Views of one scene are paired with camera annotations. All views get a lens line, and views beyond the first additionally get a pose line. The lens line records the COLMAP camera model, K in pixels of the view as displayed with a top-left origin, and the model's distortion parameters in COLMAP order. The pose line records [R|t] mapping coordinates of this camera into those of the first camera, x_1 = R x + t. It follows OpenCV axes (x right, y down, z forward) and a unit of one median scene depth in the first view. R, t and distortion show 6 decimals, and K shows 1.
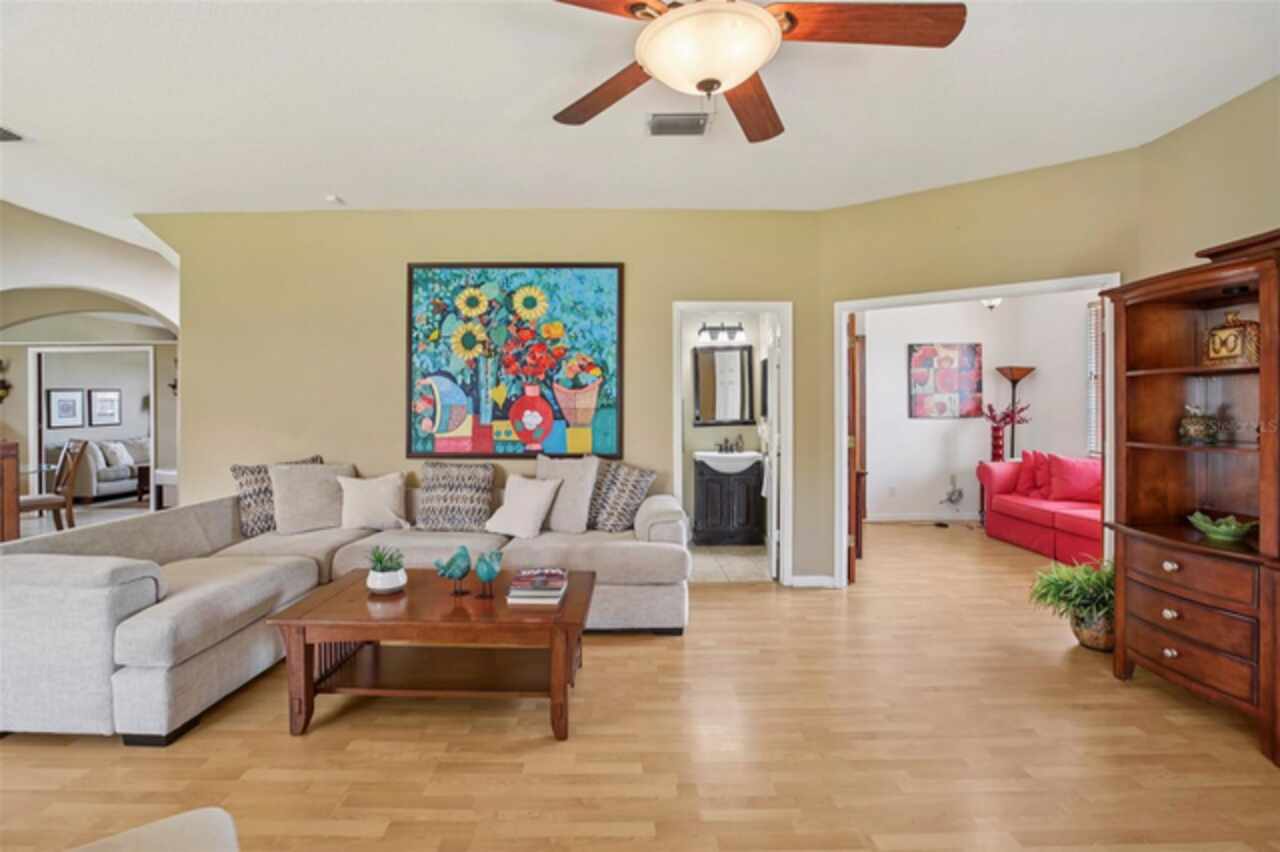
lens RADIAL K [[590.5, 0, 624.5], [0, 590.5, 409.6], [0, 0, 1]] dist [-0.067726, 0.033510]
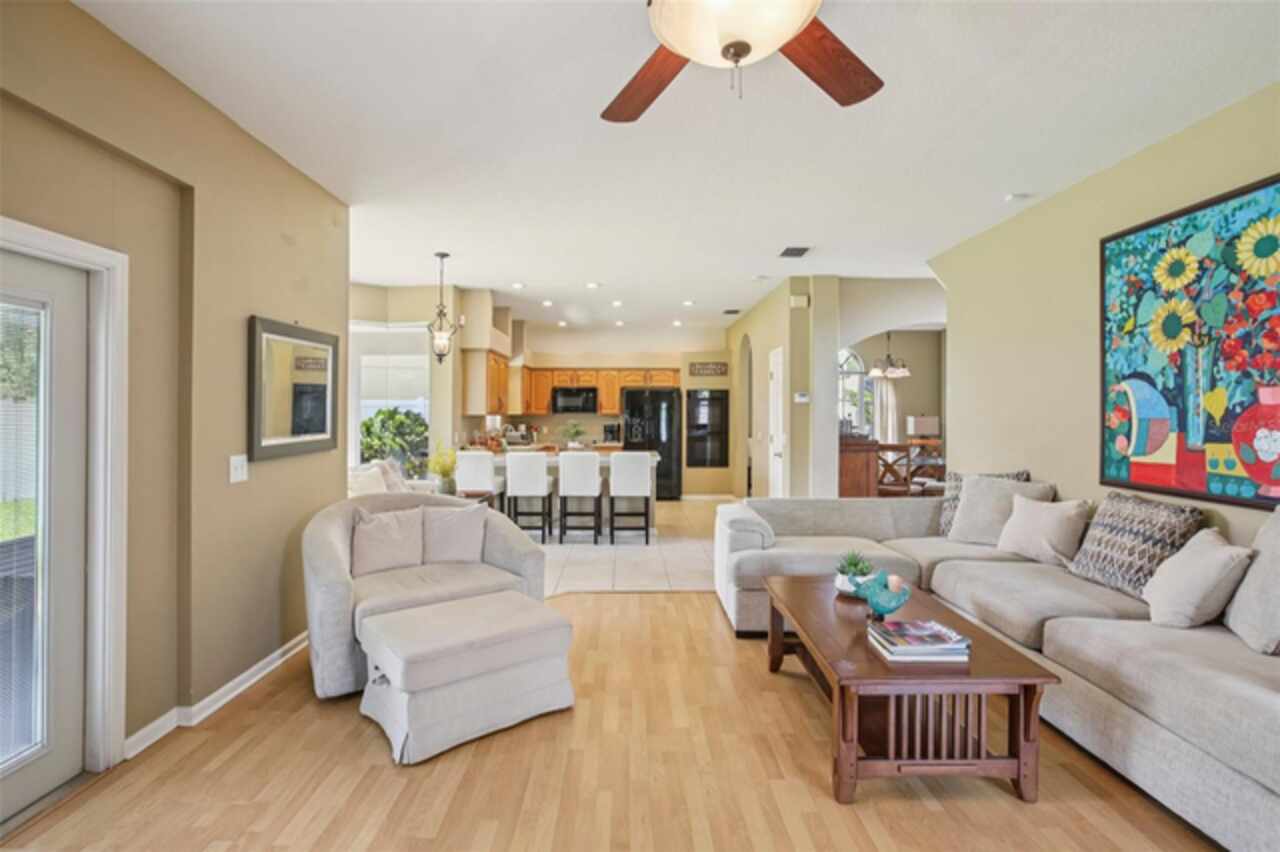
lens RADIAL K [[596.2, 0, 619.3], [0, 596.2, 410.0], [0, 0, 1]] dist [-0.048494, 0.015668]
pose [[-0.011762, -0.003423, -0.999925, 0.438894], [-0.001046, 0.999994, -0.003411, -0.015502], [0.999930, 0.001006, -0.011765, 0.370296]]
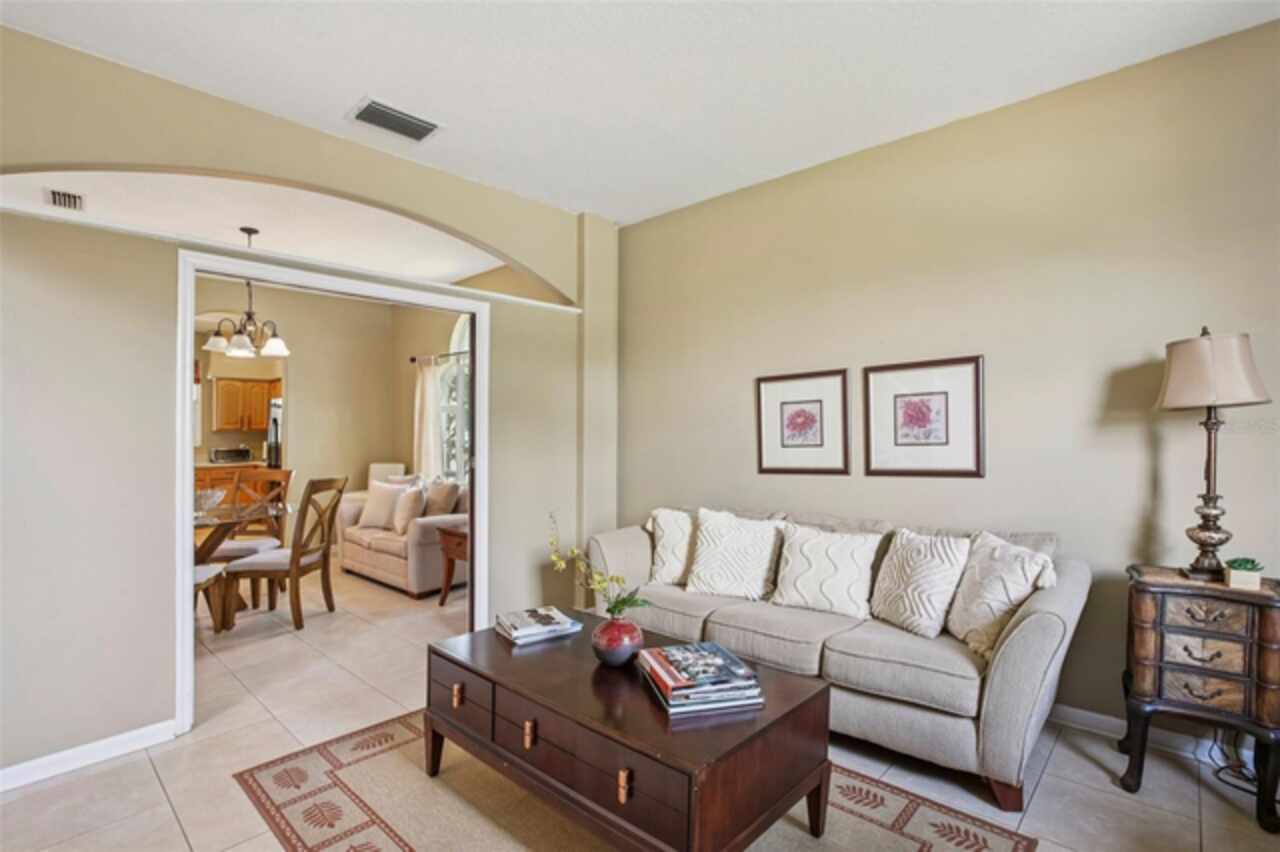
lens RADIAL K [[605.4, 0, 636.4], [0, 605.4, 451.2], [0, 0, 1]] dist [-0.025444, -0.000133]
pose [[-0.688465, 0.023683, -0.724883, -1.268843], [0.003044, 0.999552, 0.029766, 0.008477], [0.725263, 0.018286, -0.688229, 2.500308]]
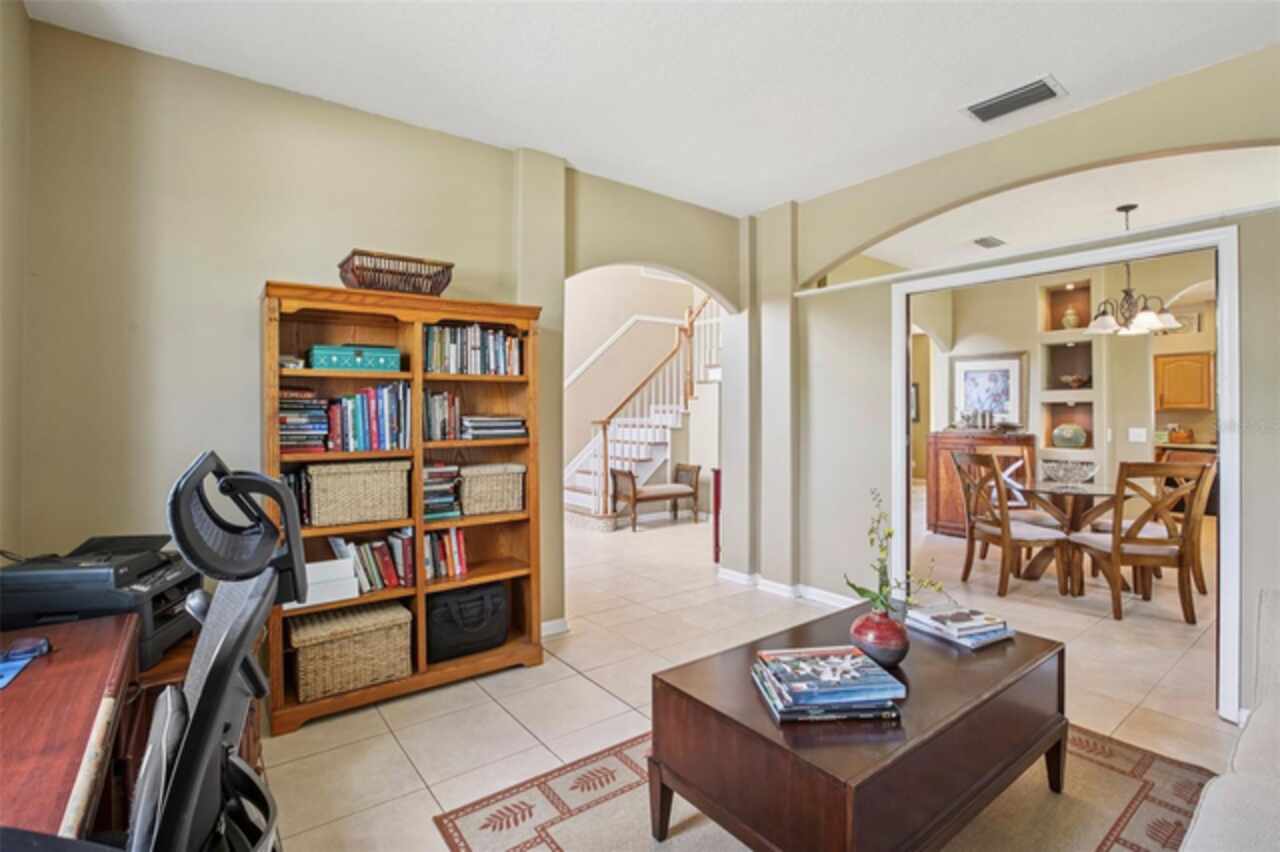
lens RADIAL K [[592.9, 0, 643.2], [0, 592.9, 402.3], [0, 0, 1]] dist [-0.016896, -0.000206]
pose [[-0.603535, 0.016323, 0.797169, -1.880141], [-0.000845, 0.999777, -0.021111, 0.011072], [-0.797336, -0.013415, -0.603387, 2.563340]]
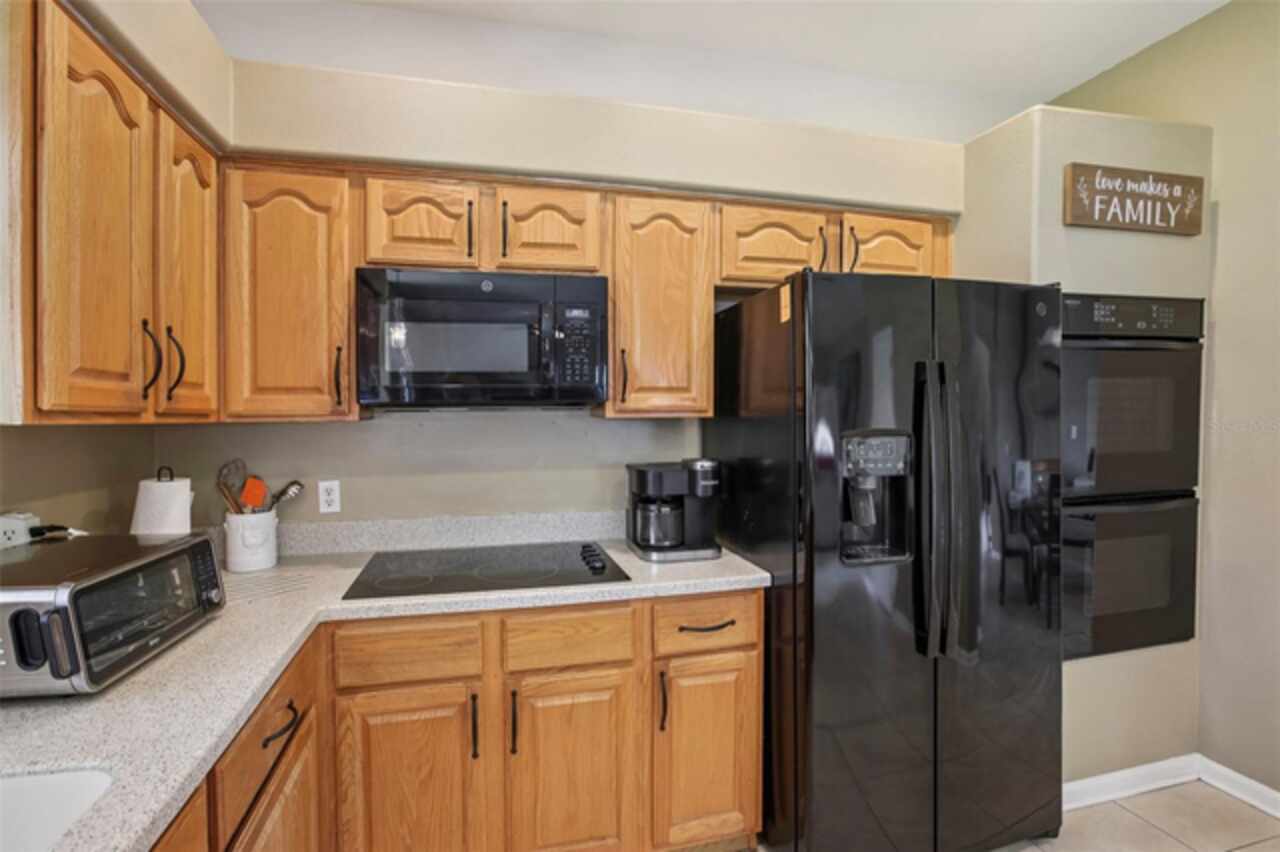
lens RADIAL K [[610.5, 0, 640.4], [0, 610.5, 413.0], [0, 0, 1]] dist [-0.071214, 0.039059]
pose [[0.244681, 0.000295, -0.969604, -1.493429], [0.009917, 0.999947, 0.002807, -0.009759], [0.969553, -0.010302, 0.244665, 0.161823]]
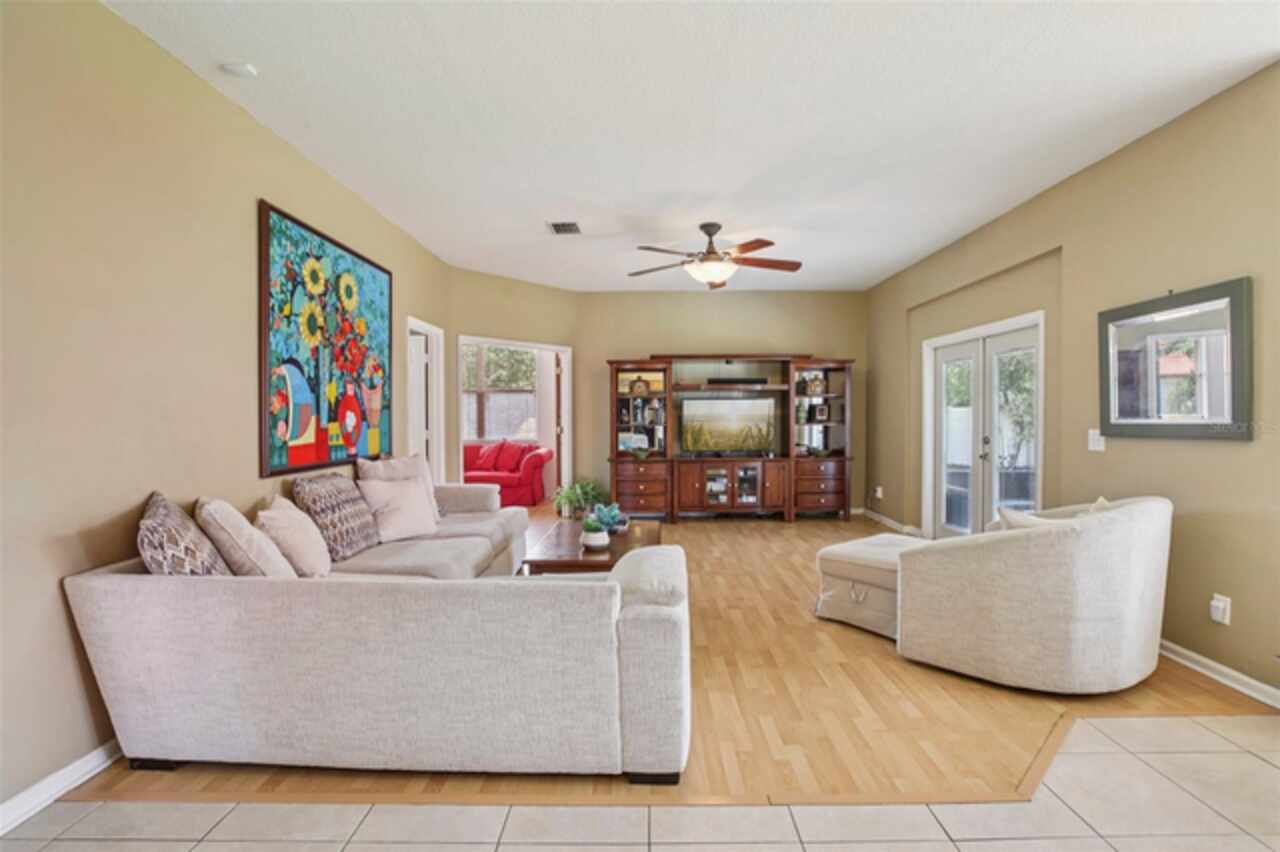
lens RADIAL K [[610.5, 0, 640.4], [0, 610.5, 413.0], [0, 0, 1]] dist [-0.071214, 0.039059]
pose [[0.011117, 0.001673, 0.999937, -1.119795], [0.006198, 0.999979, -0.001742, 0.009255], [-0.999919, 0.006217, 0.011107, 0.563017]]
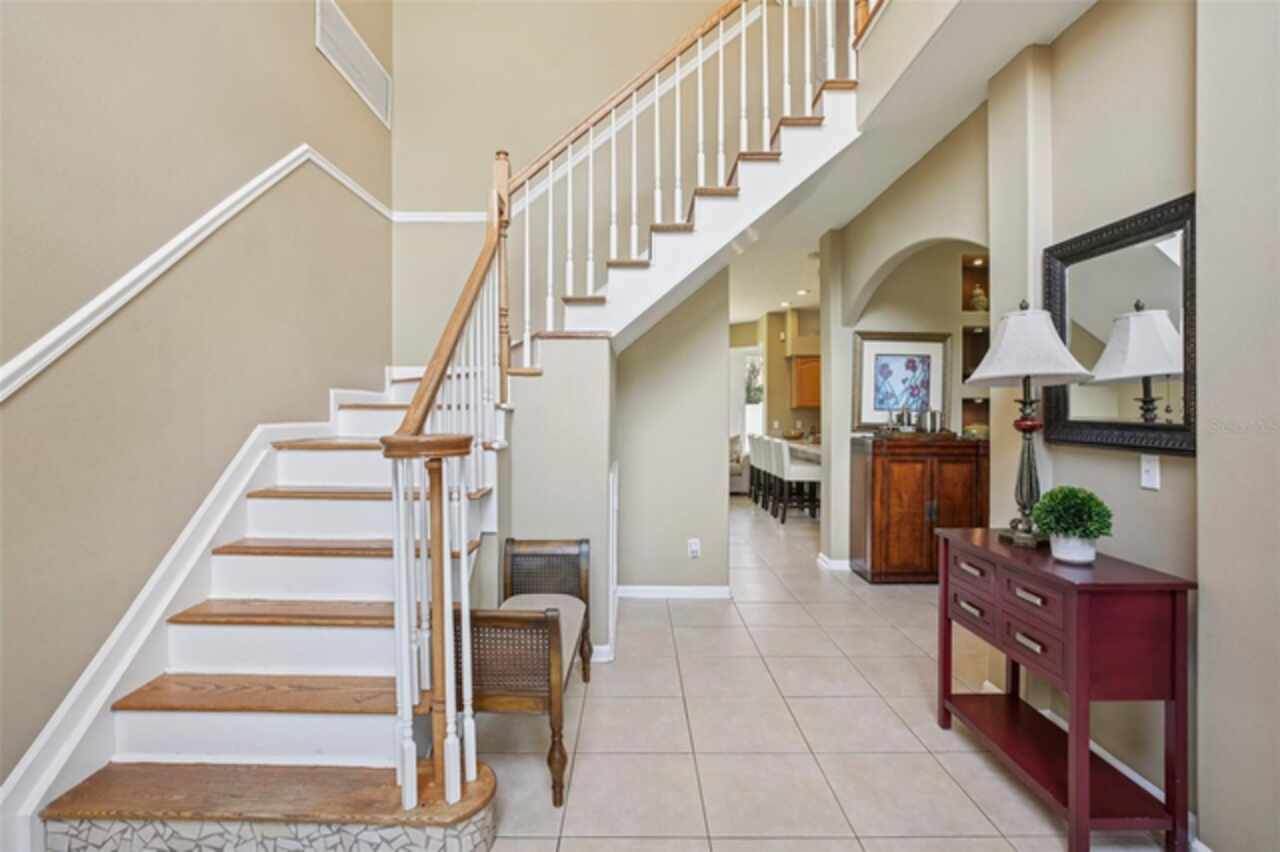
lens RADIAL K [[590.5, 0, 624.5], [0, 590.5, 409.6], [0, 0, 1]] dist [-0.067726, 0.033510]
pose [[-0.999906, -0.001842, 0.013595, -0.647883], [-0.001889, 0.999992, -0.003481, 0.007913], [-0.013588, -0.003506, -0.999902, 2.071209]]
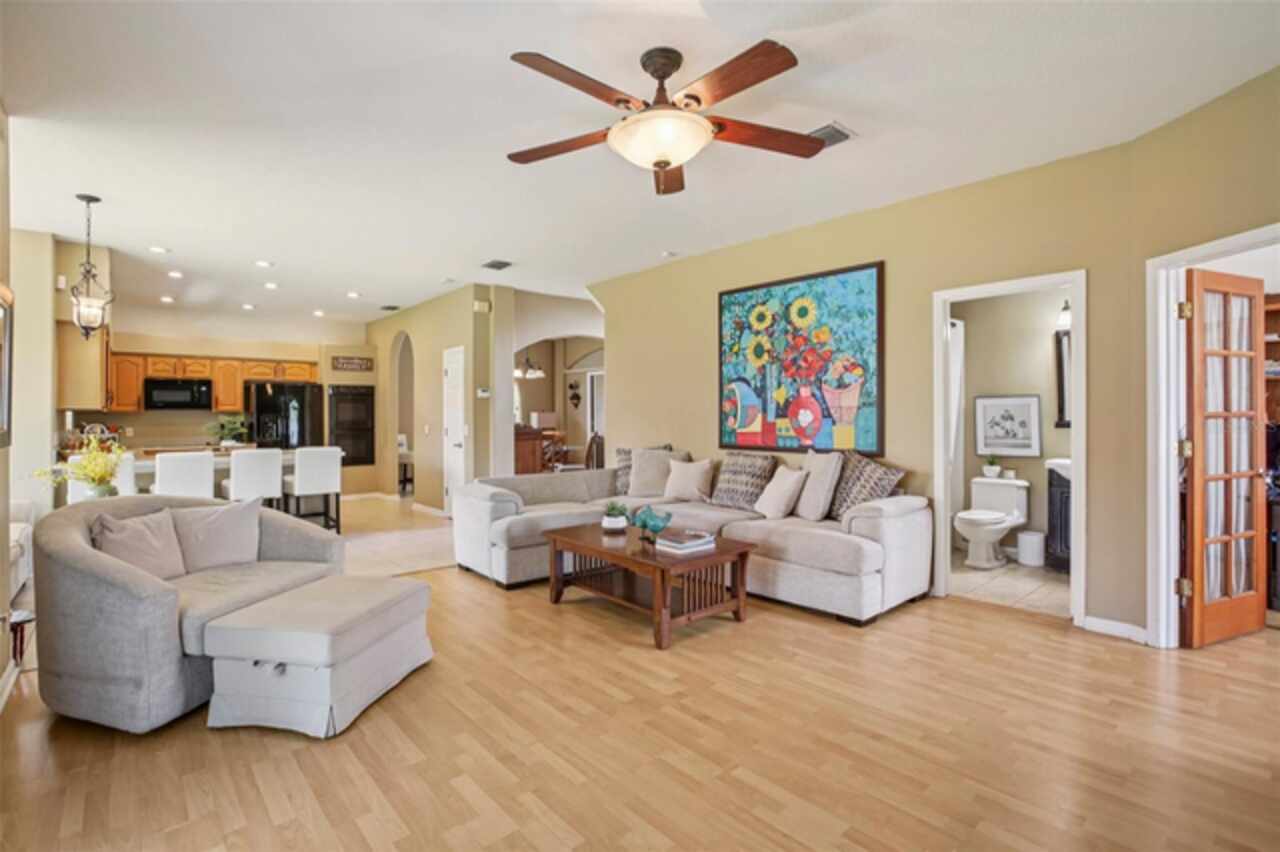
lens RADIAL K [[610.5, 0, 640.4], [0, 610.5, 413.0], [0, 0, 1]] dist [-0.071214, 0.039059]
pose [[0.659496, -0.004095, -0.751697, 0.514996], [0.005110, 0.999986, -0.000964, 0.008123], [0.751690, -0.003205, 0.659508, 0.015465]]
